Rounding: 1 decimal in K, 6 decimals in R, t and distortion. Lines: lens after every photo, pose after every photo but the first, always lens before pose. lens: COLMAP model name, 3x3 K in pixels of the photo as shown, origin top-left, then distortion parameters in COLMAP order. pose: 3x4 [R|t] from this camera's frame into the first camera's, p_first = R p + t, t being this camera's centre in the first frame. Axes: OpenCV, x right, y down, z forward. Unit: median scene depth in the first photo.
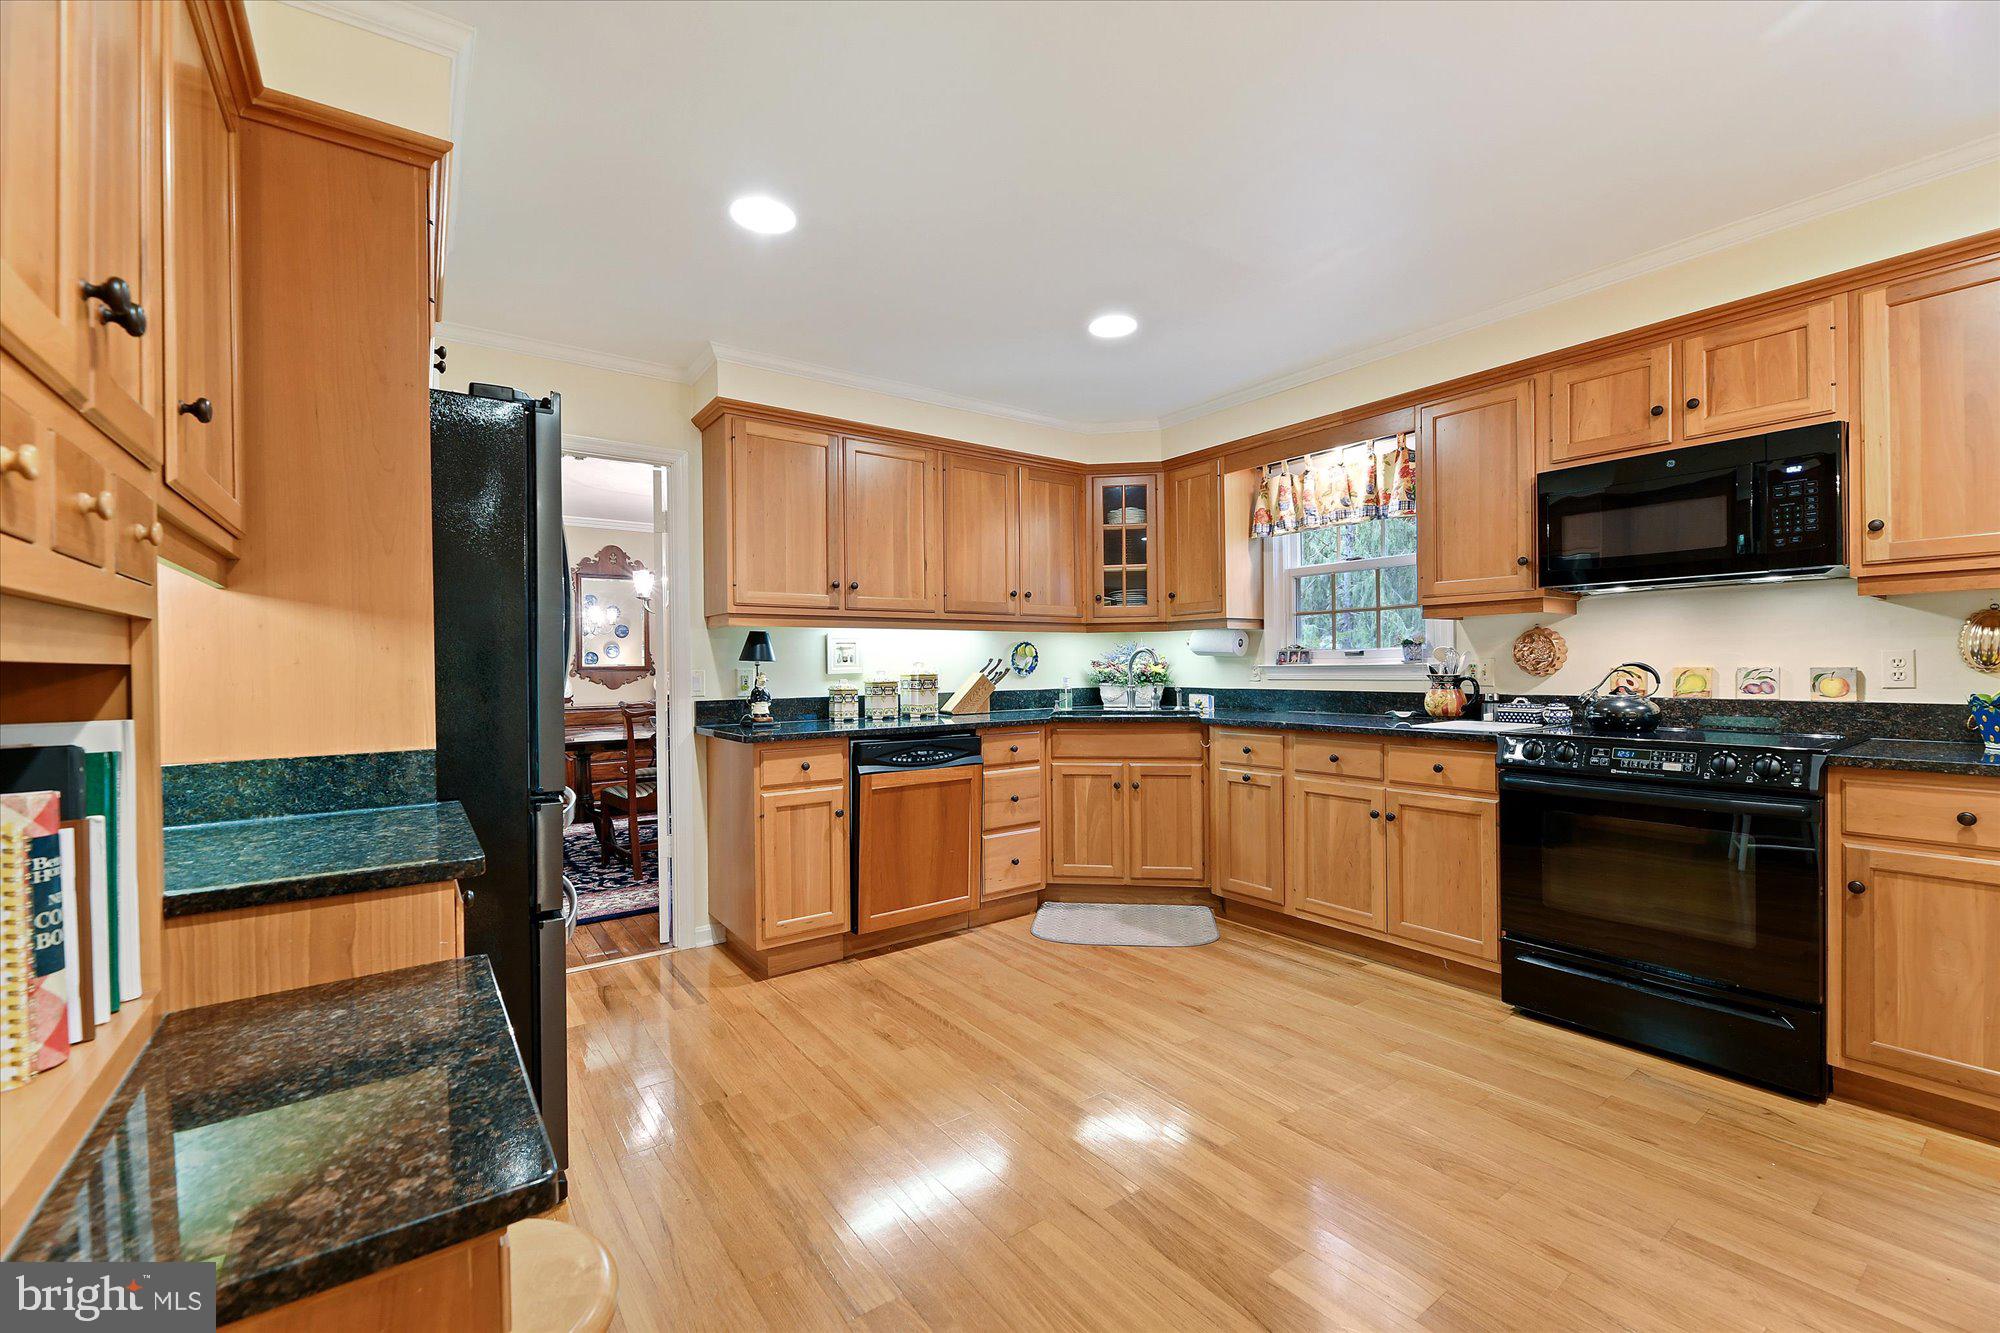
lens RADIAL K [[820.5, 0, 1014.5], [0, 820.5, 668.8], [0, 0, 1]] dist [-0.010876, -0.003141]
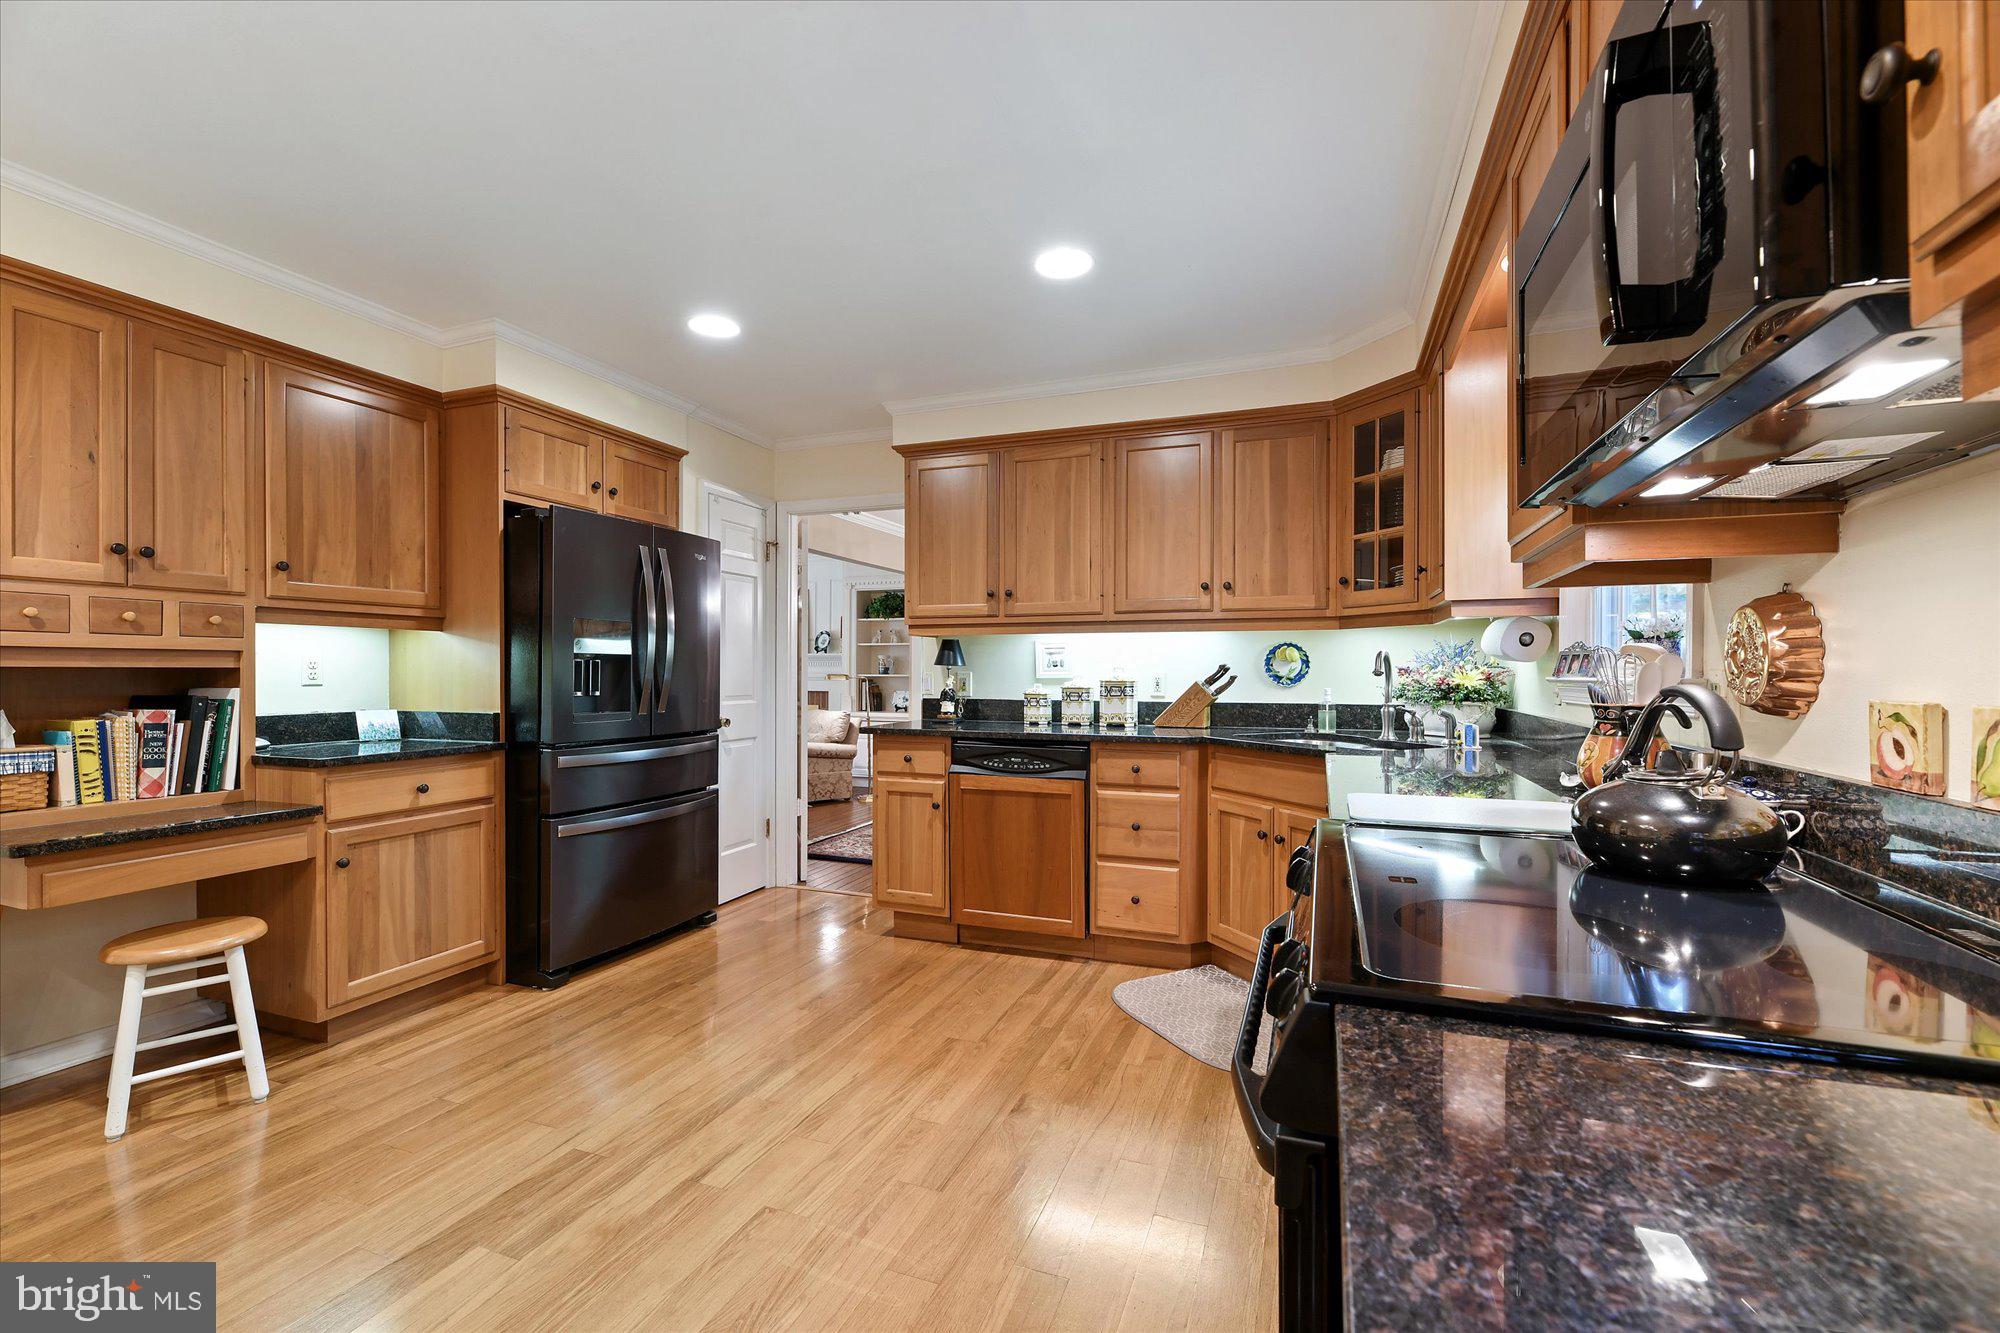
lens RADIAL K [[820.5, 0, 996.9], [0, 820.5, 680.1], [0, 0, 1]] dist [-0.010876, -0.003141]
pose [[0.546175, 0.020315, -0.837425, 0.691743], [-0.010533, 0.999793, 0.017385, -0.010136], [0.837605, -0.000674, 0.546276, 0.440101]]
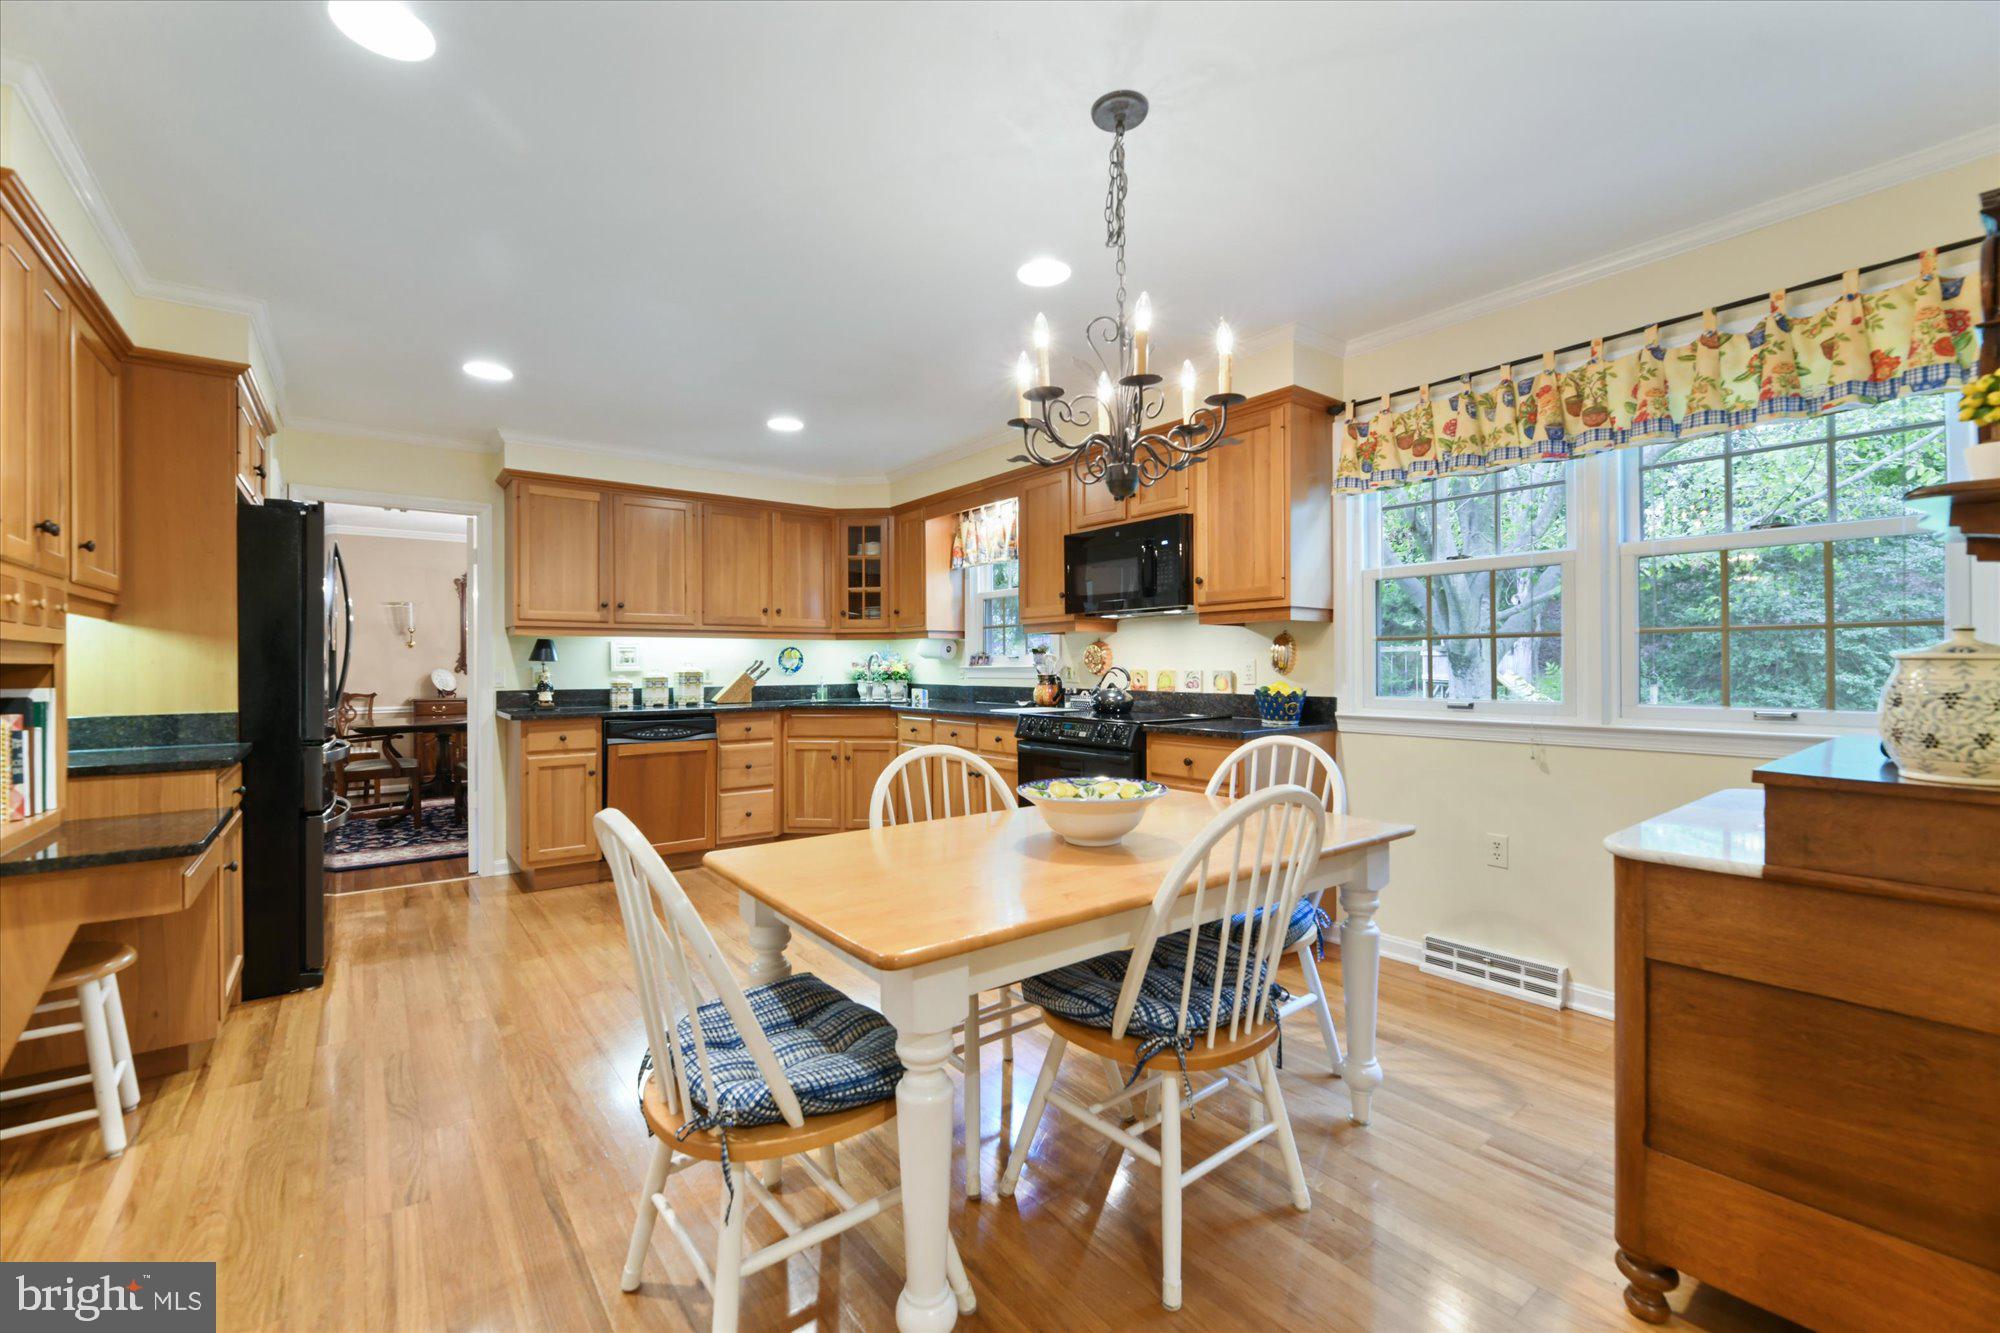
lens RADIAL K [[820.5, 0, 1014.0], [0, 820.5, 662.7], [0, 0, 1]] dist [-0.010876, -0.003141]
pose [[0.999349, 0.006538, 0.035485, 0.412732], [-0.006291, 0.999955, -0.007050, -0.002592], [-0.035530, 0.006822, 0.999345, -0.366431]]
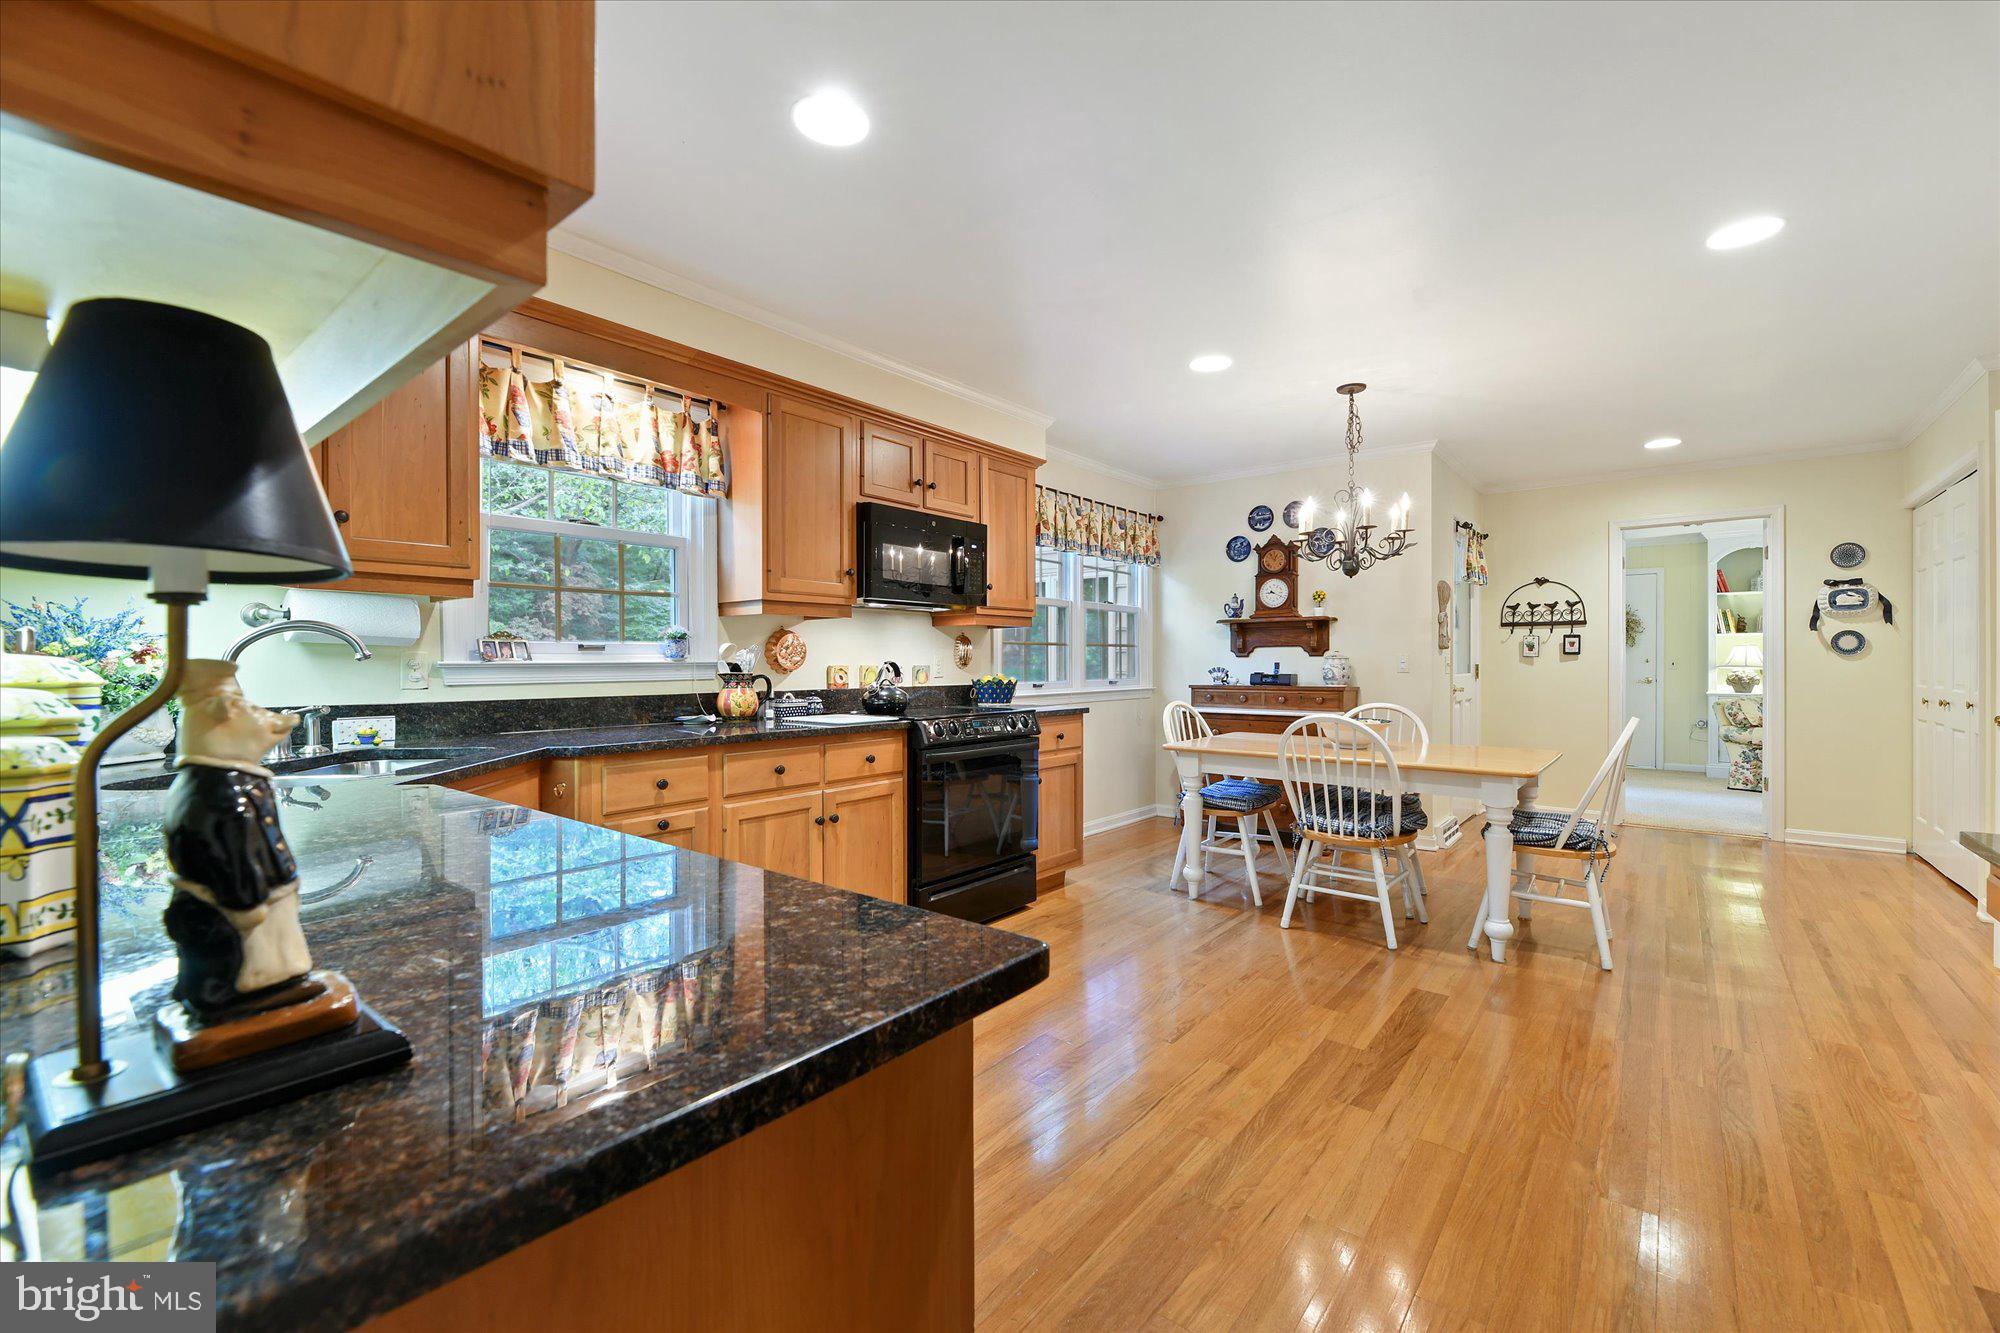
lens RADIAL K [[820.5, 0, 1001.0], [0, 820.5, 667.3], [0, 0, 1]] dist [-0.010876, -0.003141]
pose [[-0.254185, 0.008734, 0.967116, -0.456130], [0.012138, 0.999909, -0.005840, 0.009332], [-0.967080, 0.010254, -0.254267, 0.911831]]
